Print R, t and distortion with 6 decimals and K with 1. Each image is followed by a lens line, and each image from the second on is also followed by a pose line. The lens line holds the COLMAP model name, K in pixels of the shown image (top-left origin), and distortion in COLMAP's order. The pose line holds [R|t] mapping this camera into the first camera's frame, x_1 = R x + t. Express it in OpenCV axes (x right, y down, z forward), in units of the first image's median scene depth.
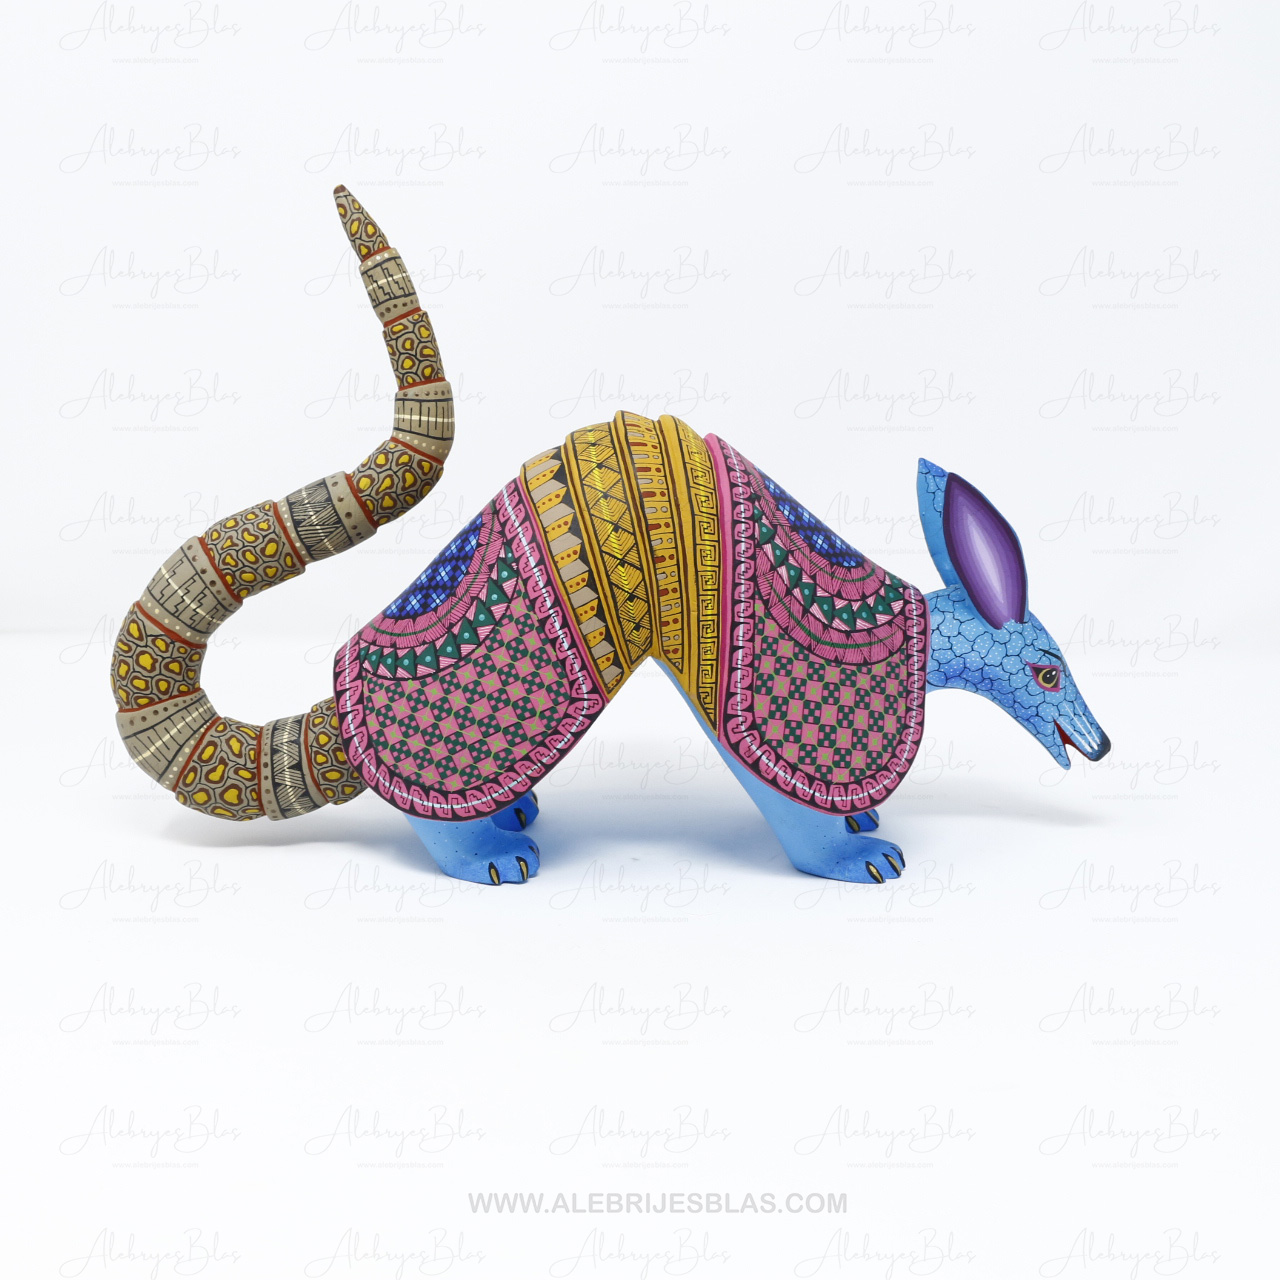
lens RADIAL K [[1664.4, 0, 639.0], [0, 1664.4, 639.7], [0, 0, 1]] dist [-0.102038, 0.000000]
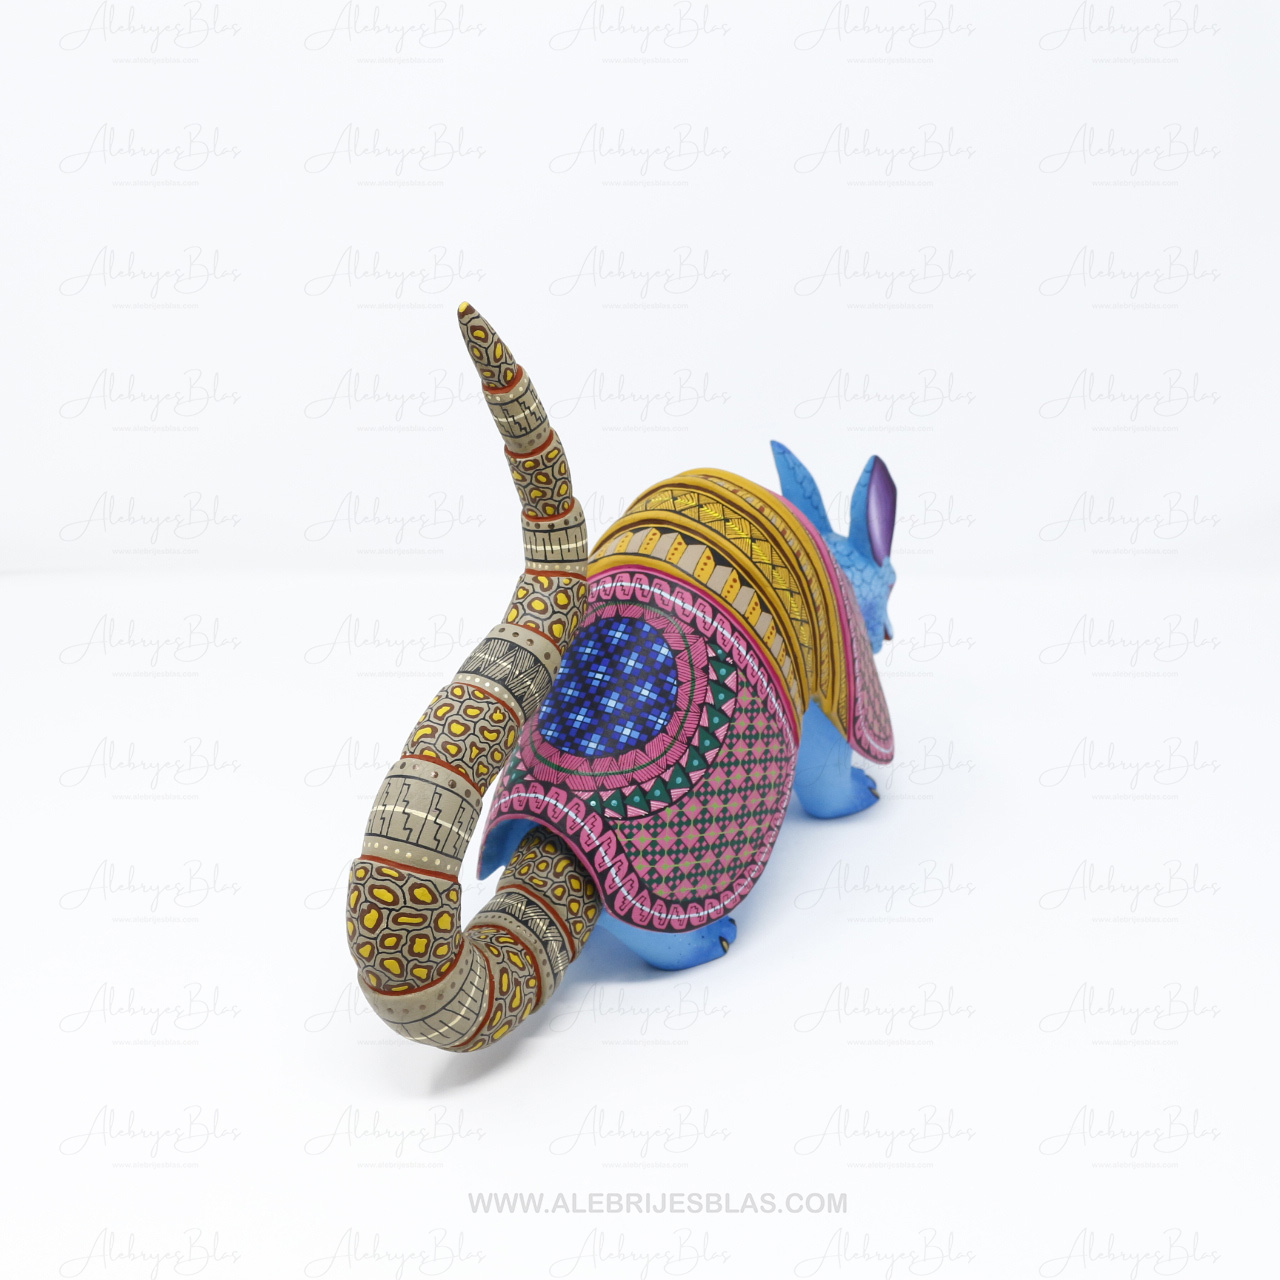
lens RADIAL K [[1664.4, 0, 640.6], [0, 1664.4, 638.6], [0, 0, 1]] dist [-0.102038, 0.000000]
pose [[0.552495, -0.340737, 0.760689, -0.849712], [0.194976, 0.940139, 0.279506, -0.342166], [-0.810391, -0.006109, 0.585857, 0.447183]]
